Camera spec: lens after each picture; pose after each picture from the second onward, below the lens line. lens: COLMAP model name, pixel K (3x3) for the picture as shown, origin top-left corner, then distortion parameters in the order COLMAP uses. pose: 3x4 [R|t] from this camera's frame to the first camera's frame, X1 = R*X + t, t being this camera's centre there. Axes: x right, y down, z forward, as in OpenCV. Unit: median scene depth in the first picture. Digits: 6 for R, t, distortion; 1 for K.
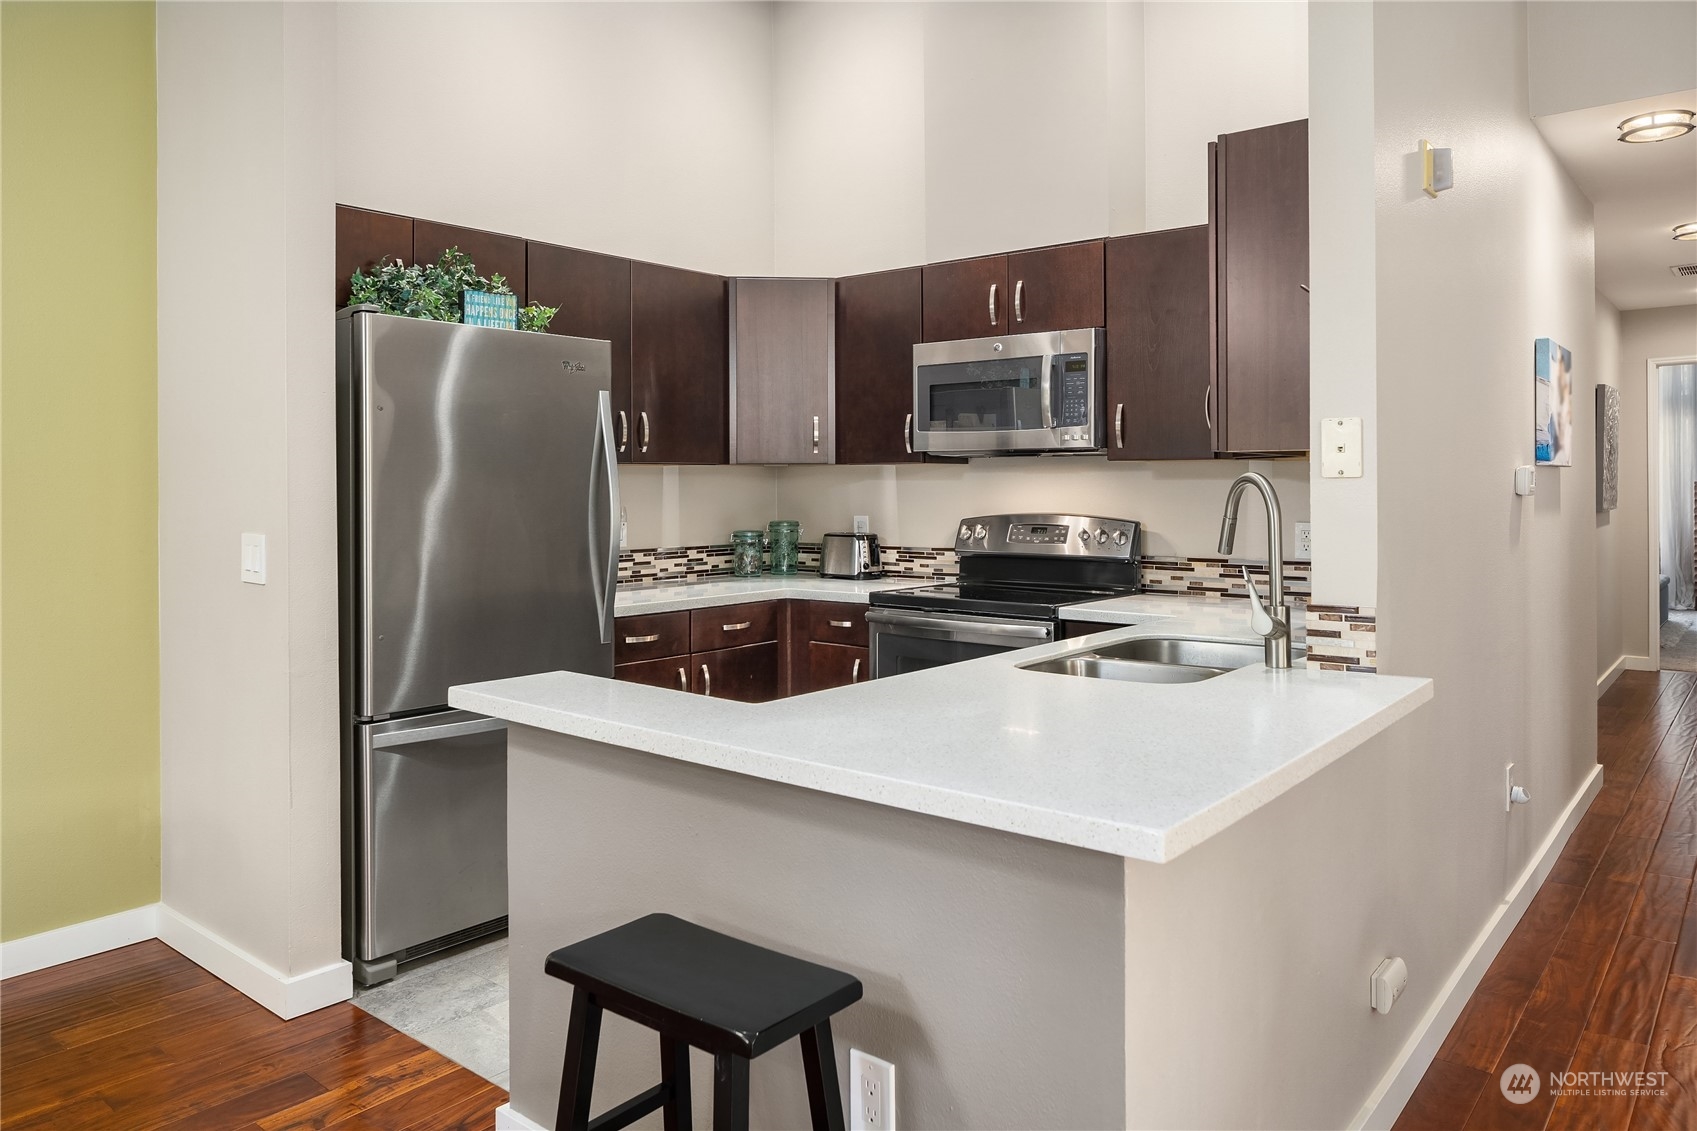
lens RADIAL K [[1142.2, 0, 853.7], [0, 1142.2, 476.7], [0, 0, 1]] dist [0.001254, 0.001102]
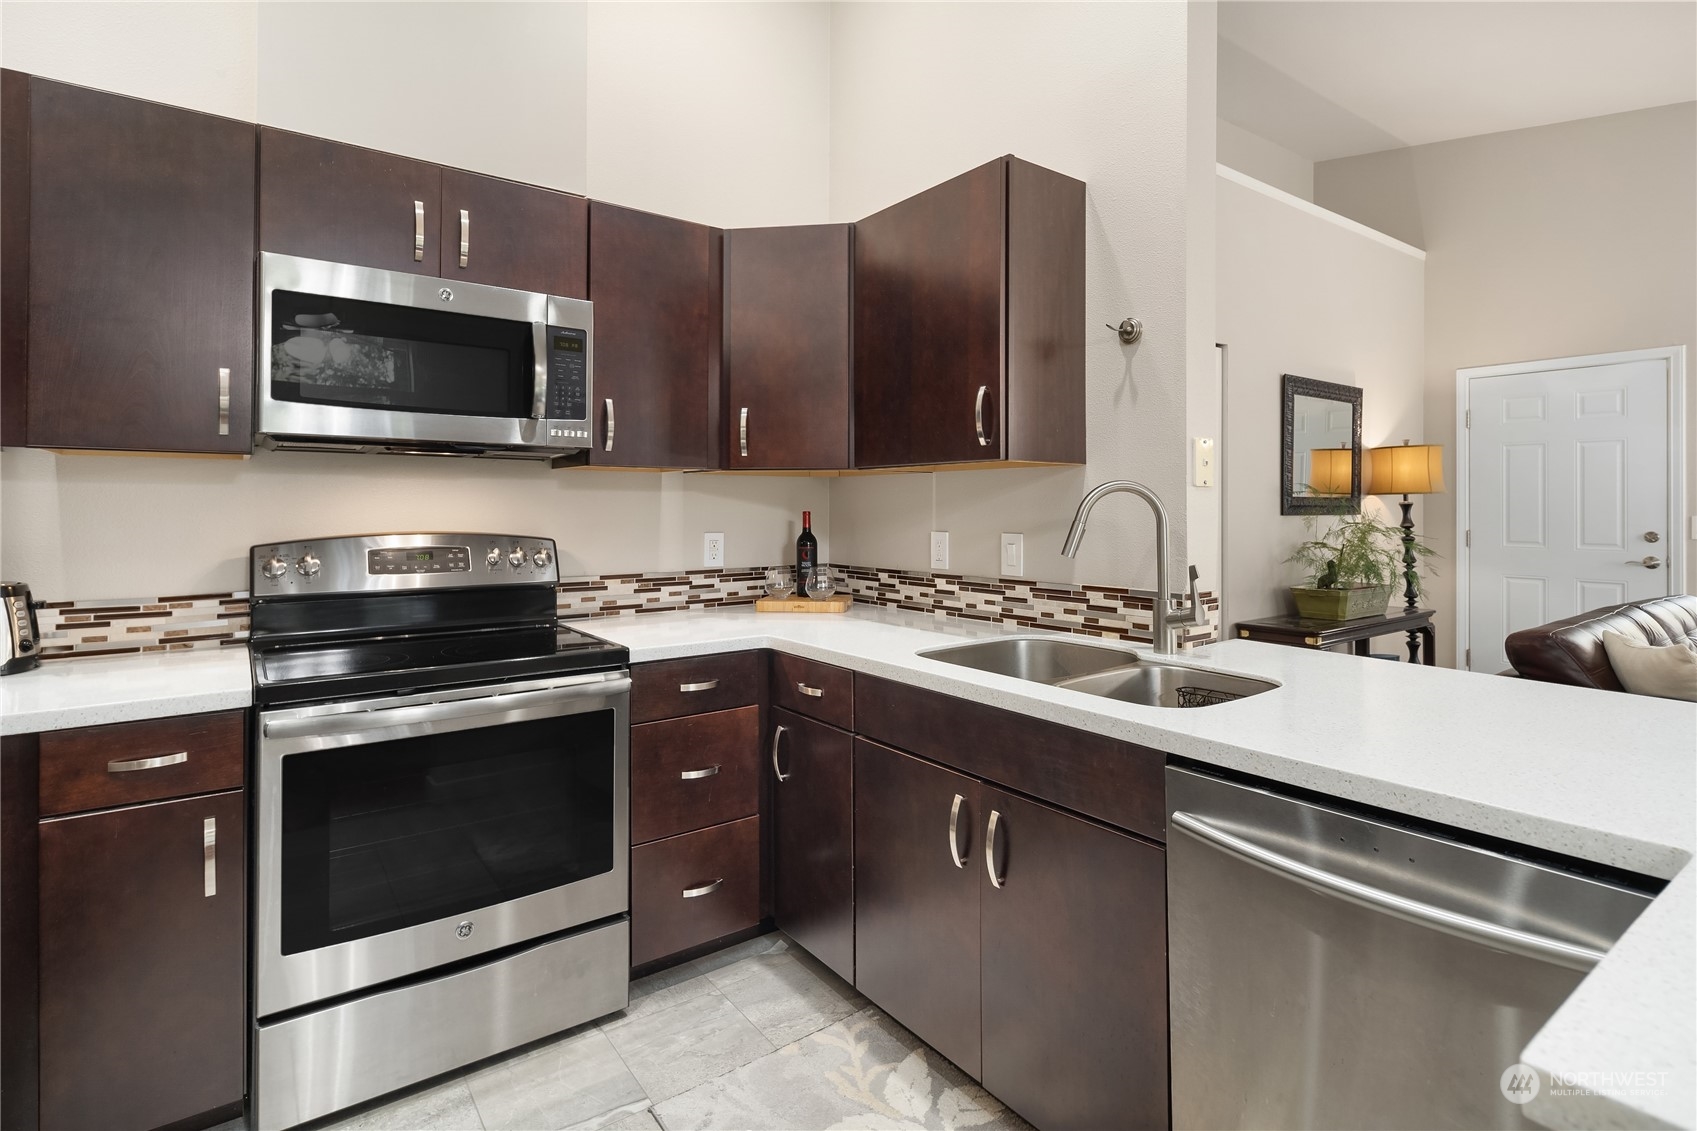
lens RADIAL K [[852.4, 0, 851.9], [0, 852.4, 509.0], [0, 0, 1]] dist [0.026386, 0.000071]
pose [[0.245270, 0.010000, 0.969403, -0.333112], [-0.003065, 0.999950, -0.009540, 0.023456], [-0.969450, -0.000632, 0.245288, 0.647166]]
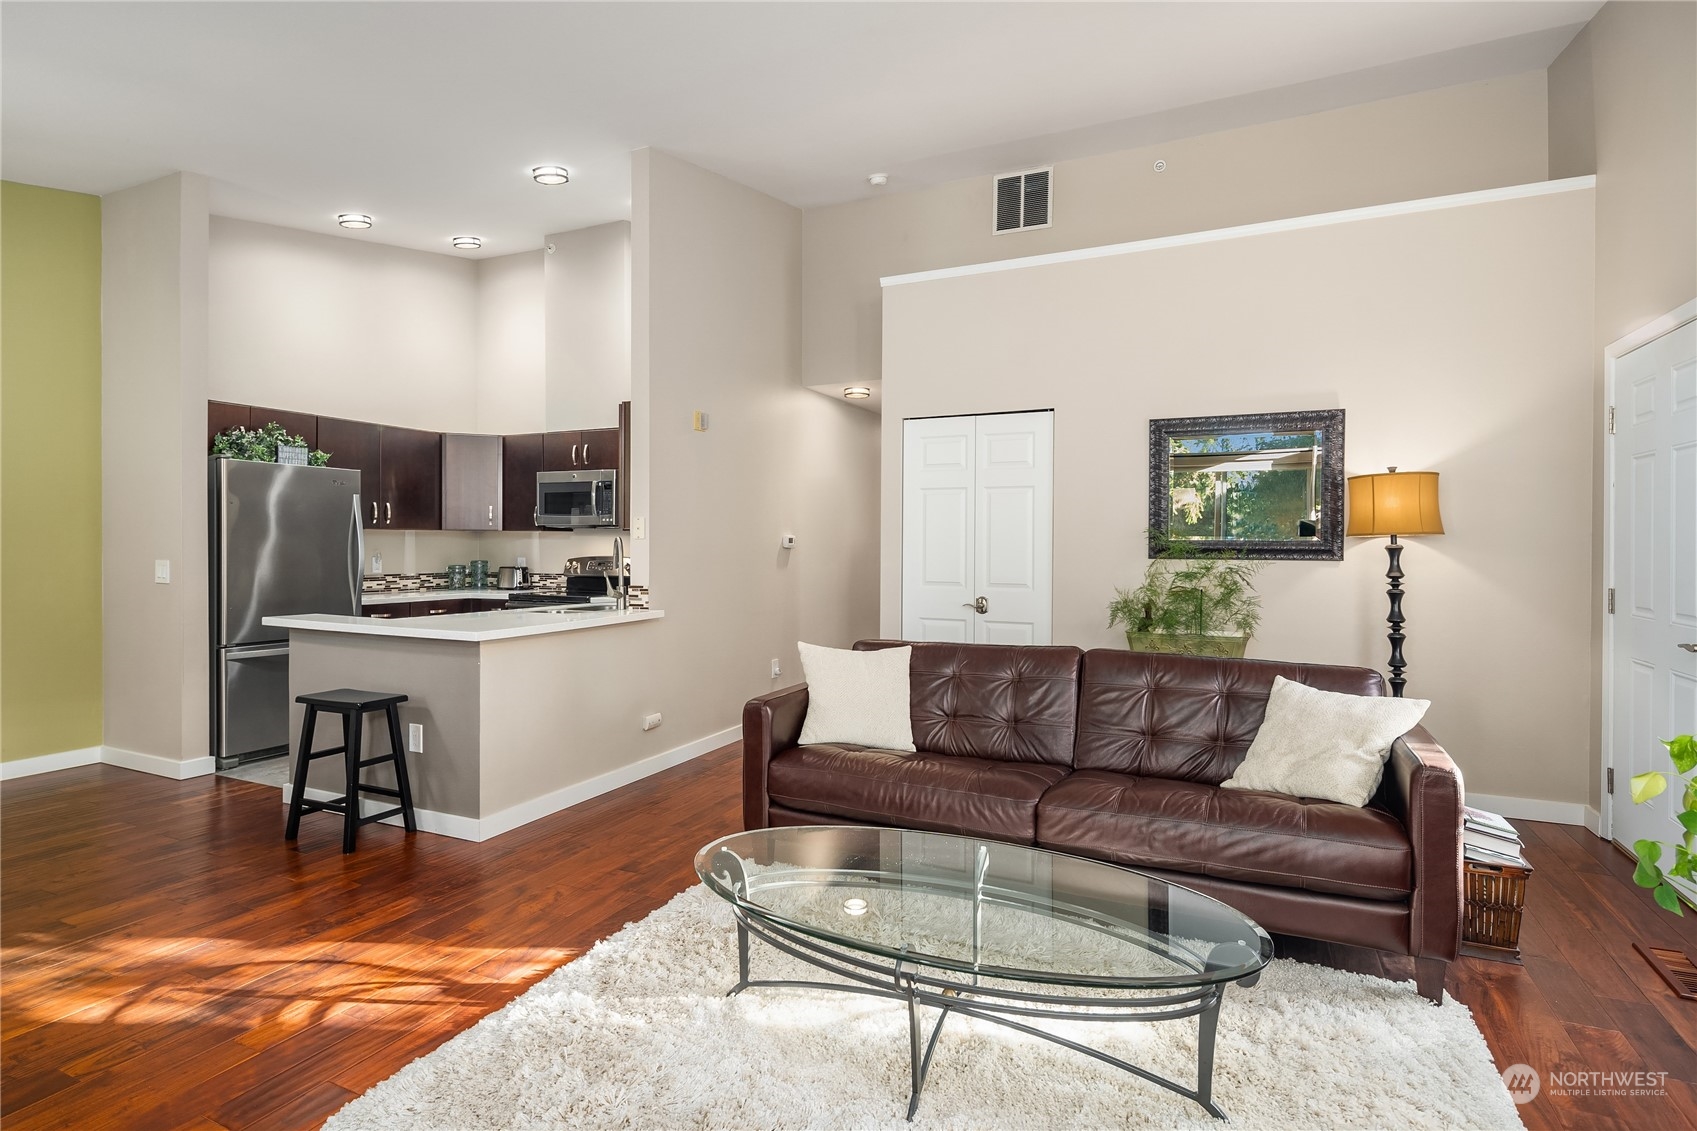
lens RADIAL K [[812.3, 0, 853.1], [0, 812.3, 545.9], [0, 0, 1]] dist [-0.000249, 0.000098]
pose [[0.966066, 0.007962, 0.258172, 0.240662], [-0.010026, 0.999927, 0.006680, -0.000477], [-0.258100, -0.009042, 0.966076, -0.581604]]
